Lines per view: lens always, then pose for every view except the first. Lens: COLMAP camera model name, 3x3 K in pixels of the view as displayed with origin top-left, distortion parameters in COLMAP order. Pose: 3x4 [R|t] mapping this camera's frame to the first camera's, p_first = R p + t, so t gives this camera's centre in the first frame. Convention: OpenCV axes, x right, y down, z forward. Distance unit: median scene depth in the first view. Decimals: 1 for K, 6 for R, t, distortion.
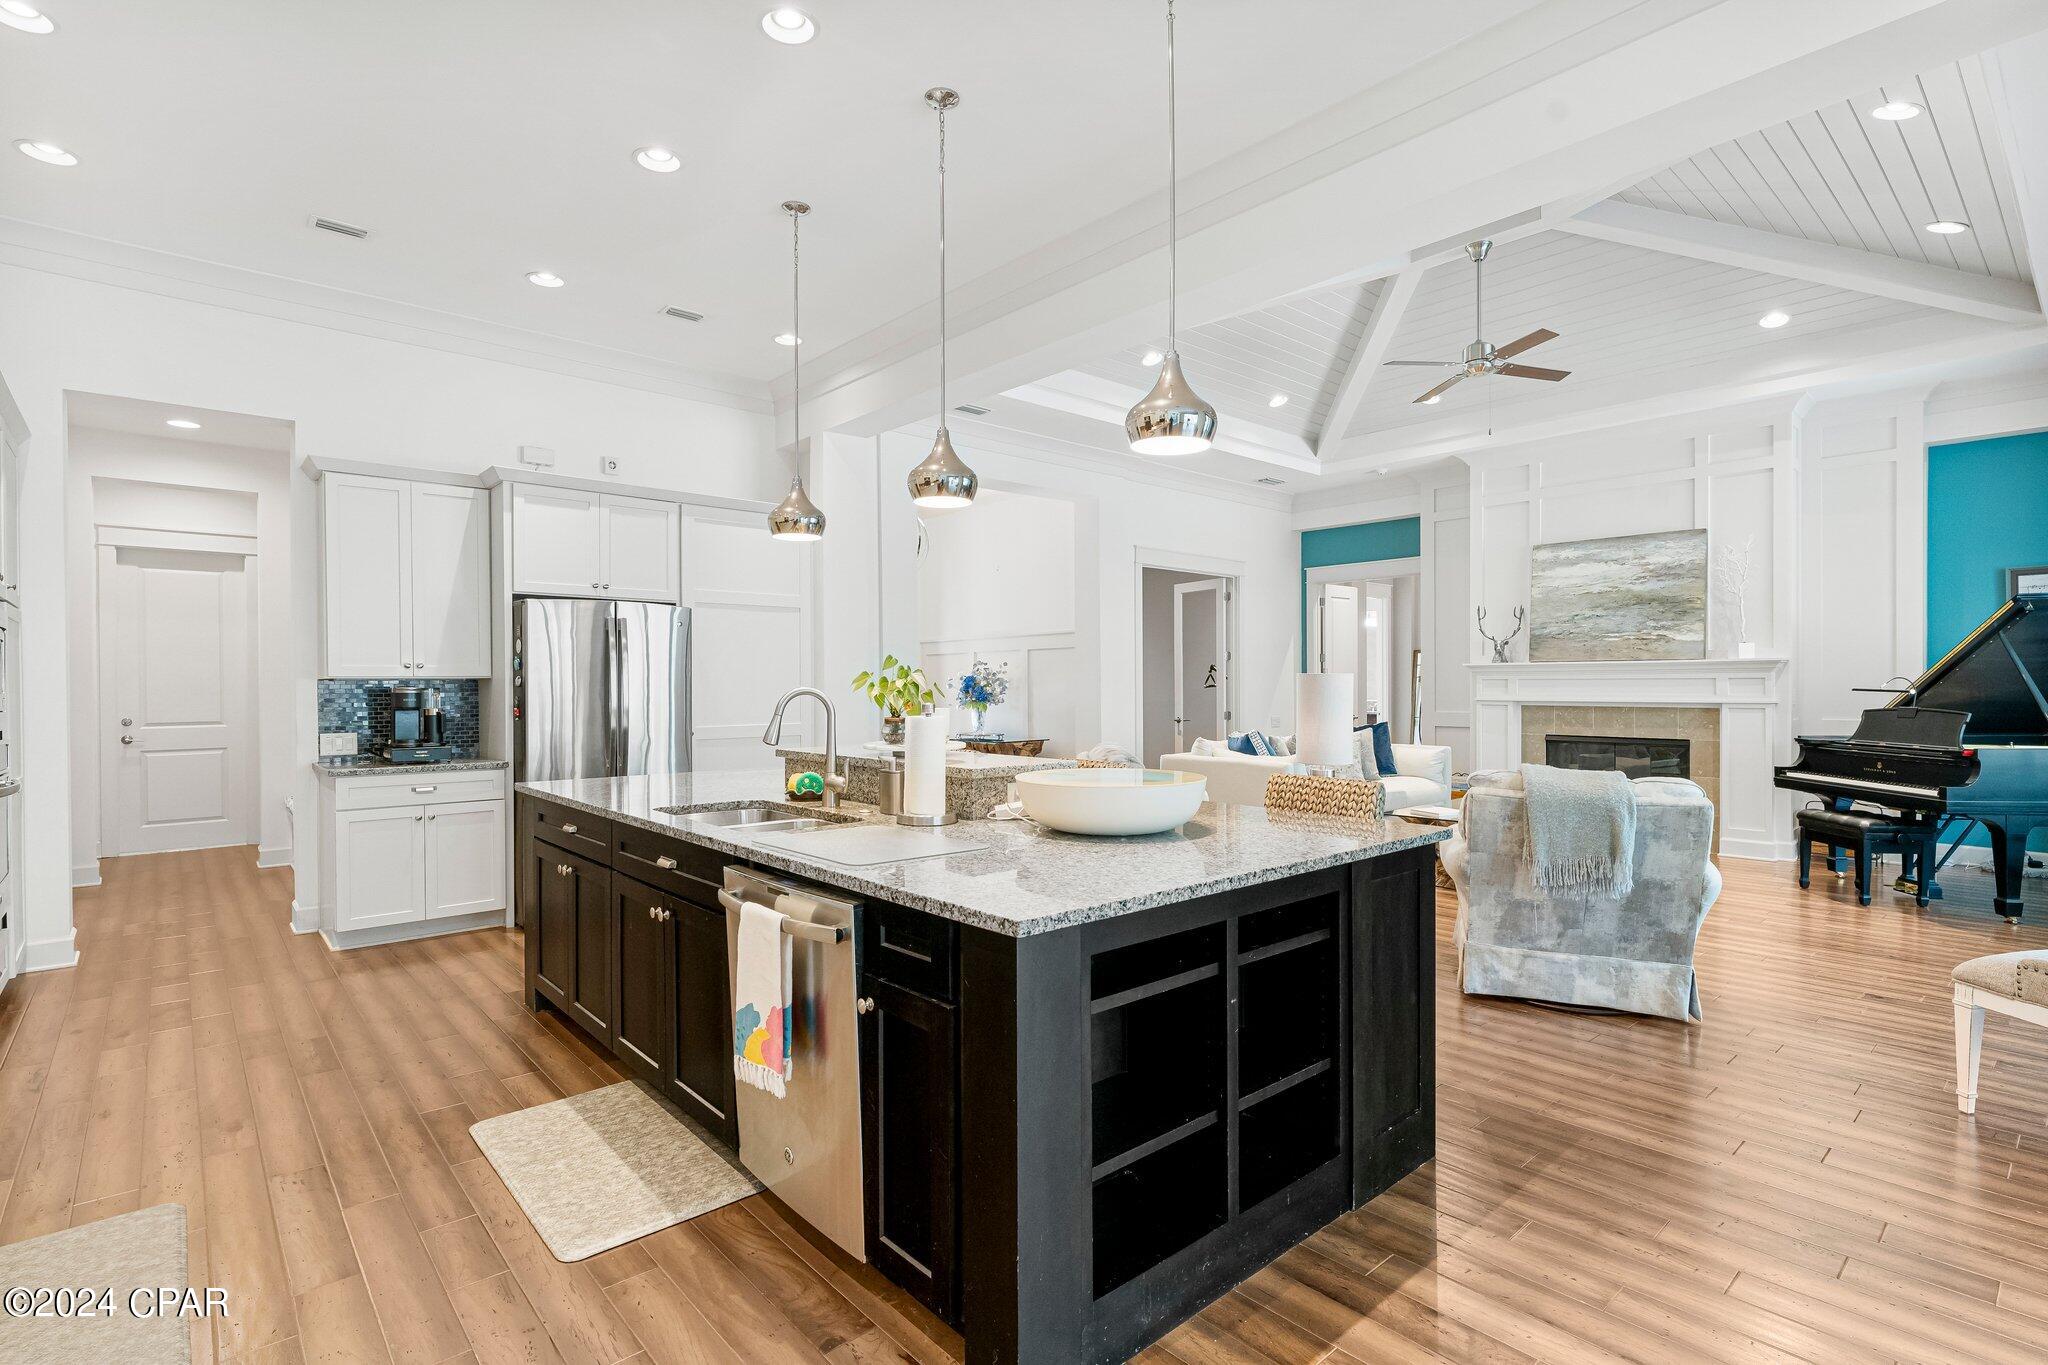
lens RADIAL K [[960.3, 0, 1021.4], [0, 960.3, 687.0], [0, 0, 1]] dist [-0.004476, -0.000284]
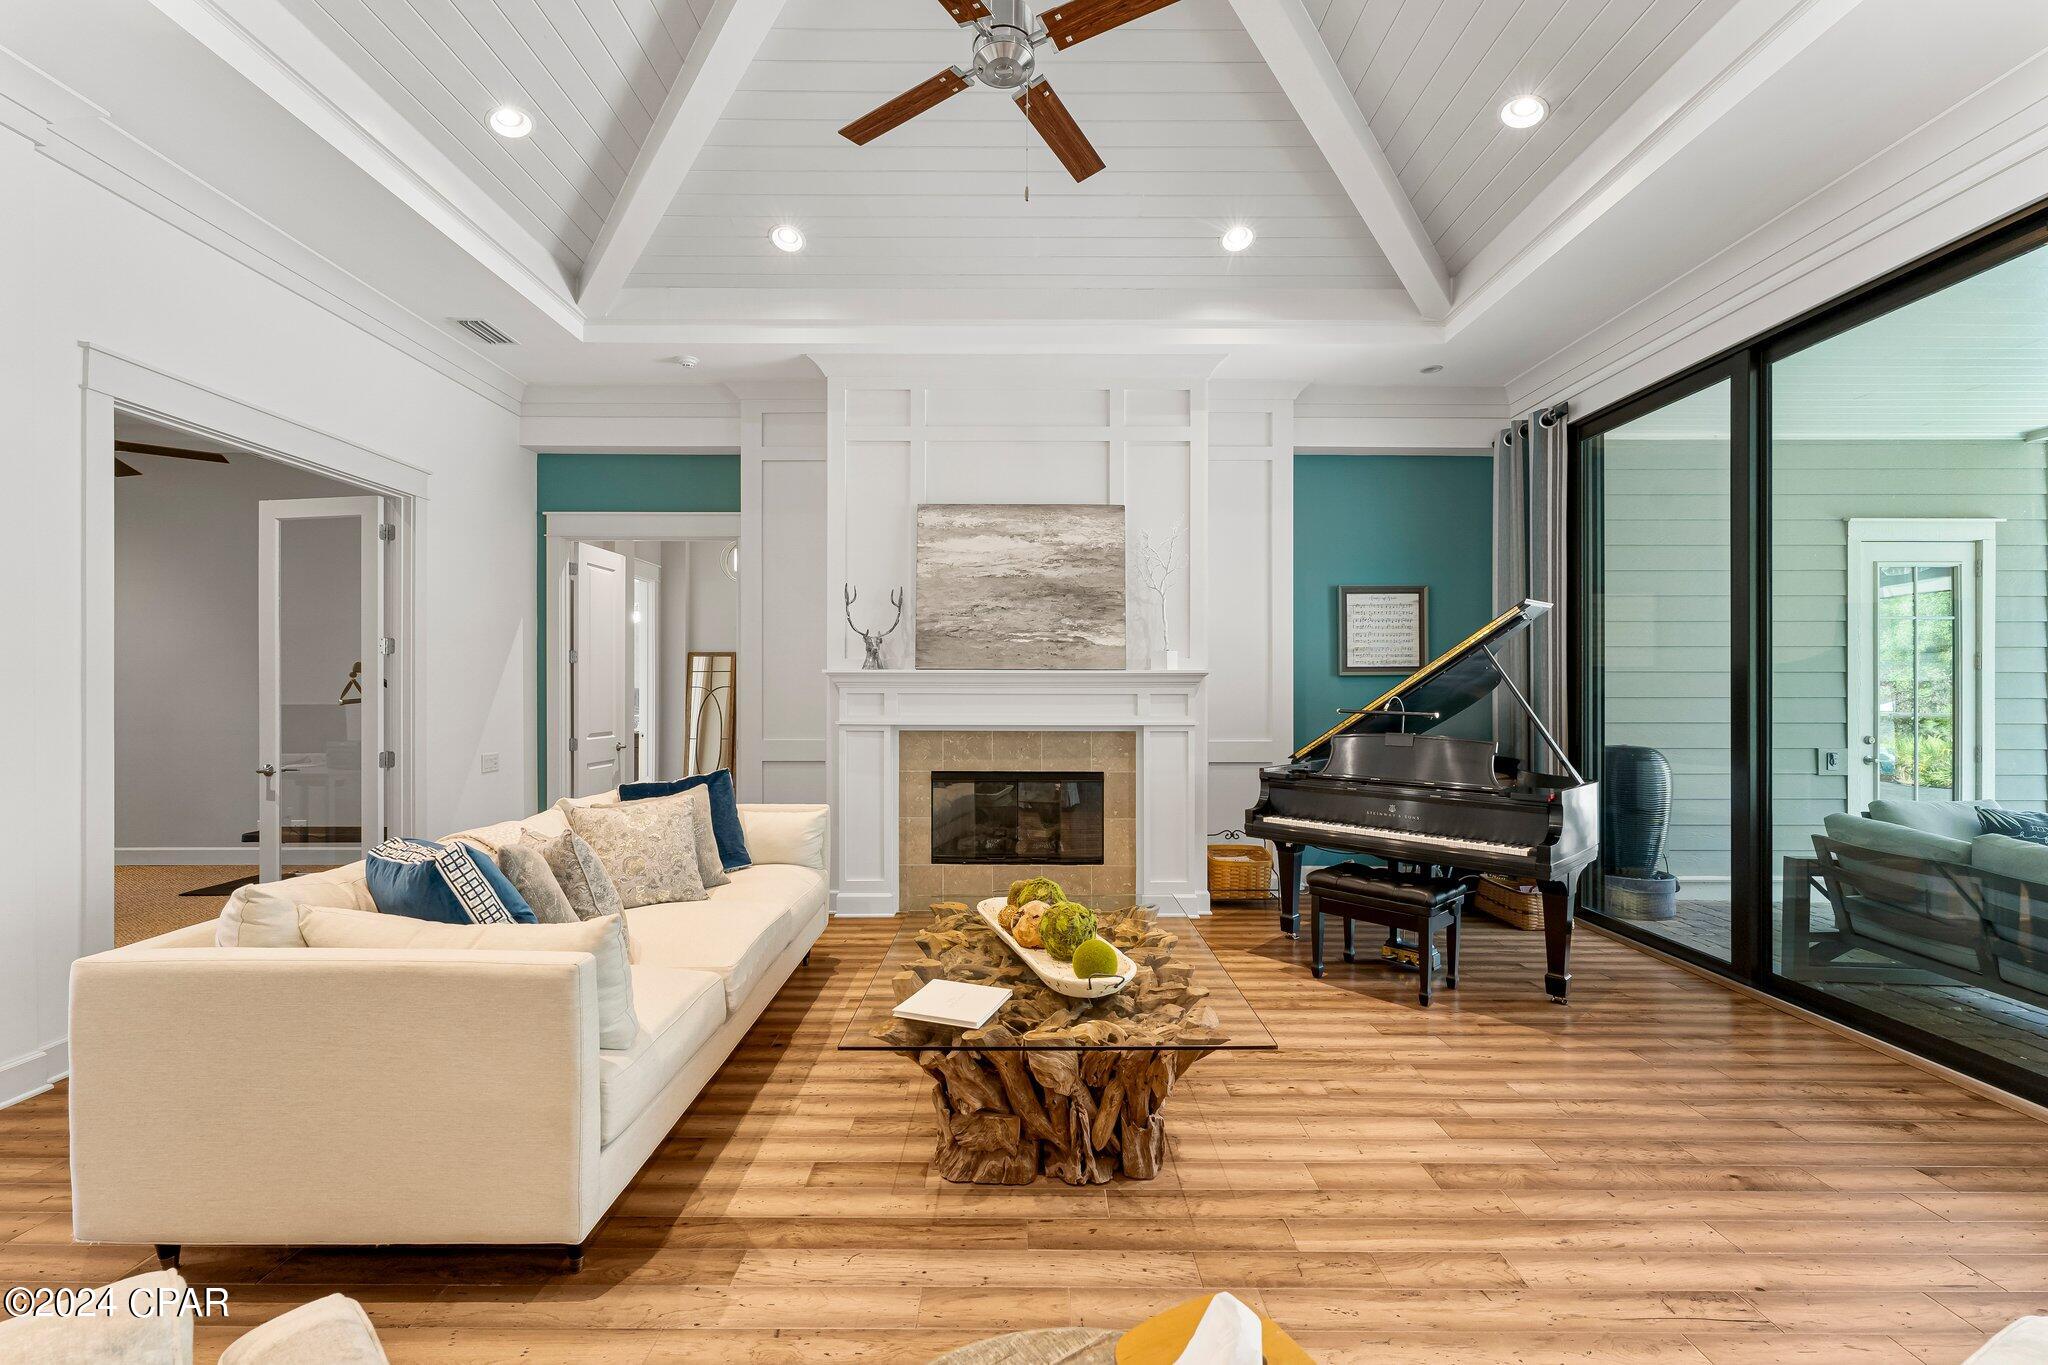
lens RADIAL K [[824.1, 0, 1015.0], [0, 824.1, 688.5], [0, 0, 1]] dist [0.000351, 0.000542]
pose [[0.662488, 0.005104, 0.749055, 0.199347], [-0.001978, 0.999985, -0.005065, -0.014003], [-0.749070, 0.001874, 0.662489, 0.848455]]
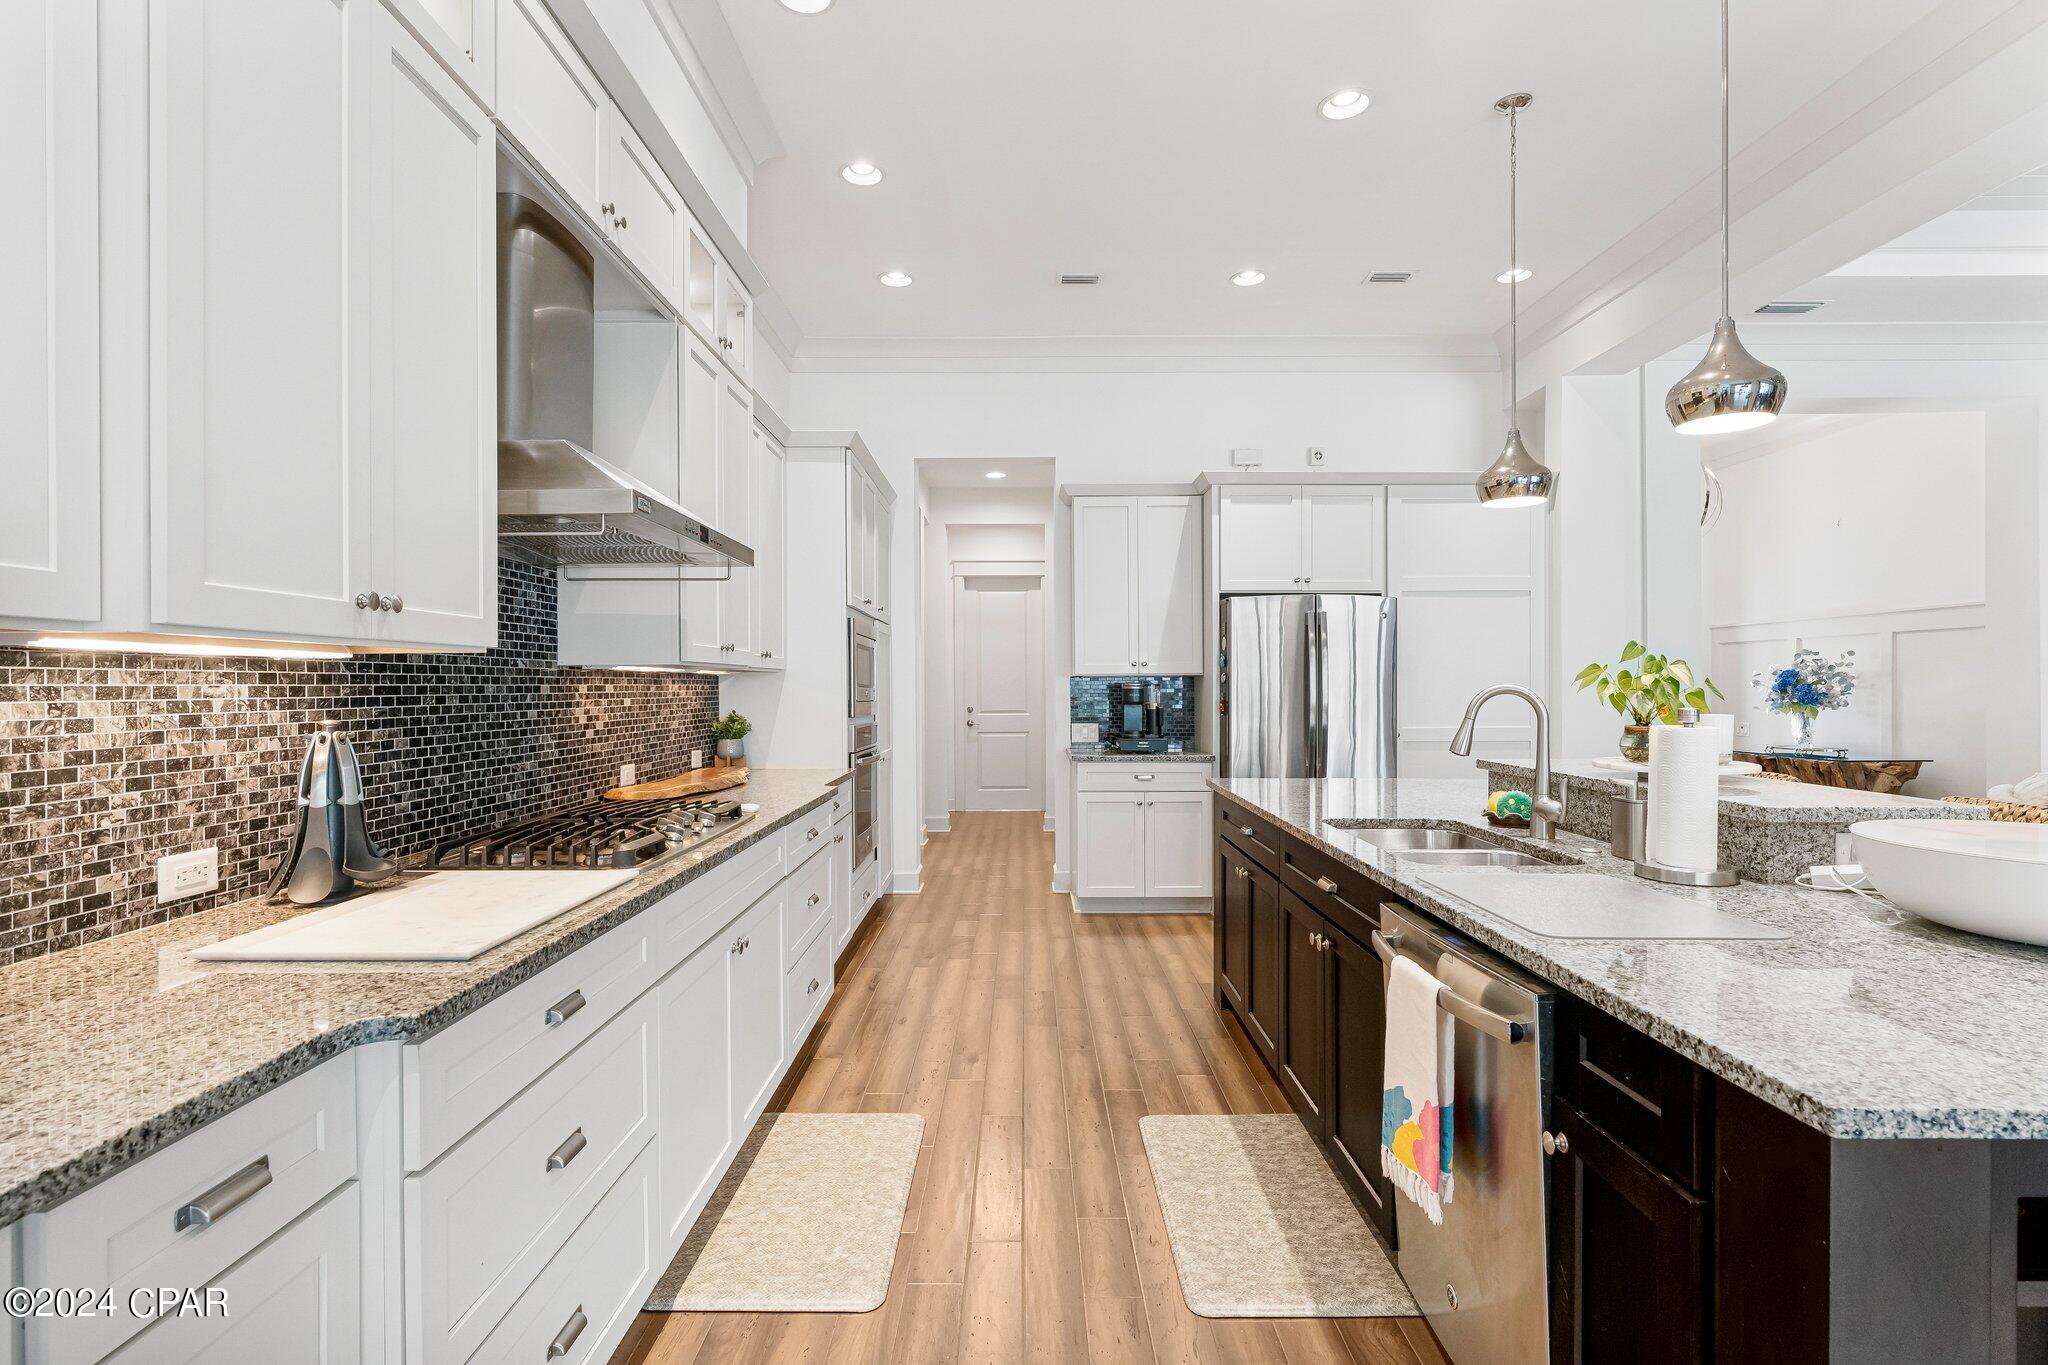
lens RADIAL K [[960.3, 0, 1030.2], [0, 960.3, 688.8], [0, 0, 1]] dist [-0.004476, -0.000284]
pose [[0.745172, 0.005465, -0.666850, 0.005468], [-0.001914, 0.999980, 0.006056, -0.000131], [0.666870, -0.003237, 0.745167, 0.084115]]
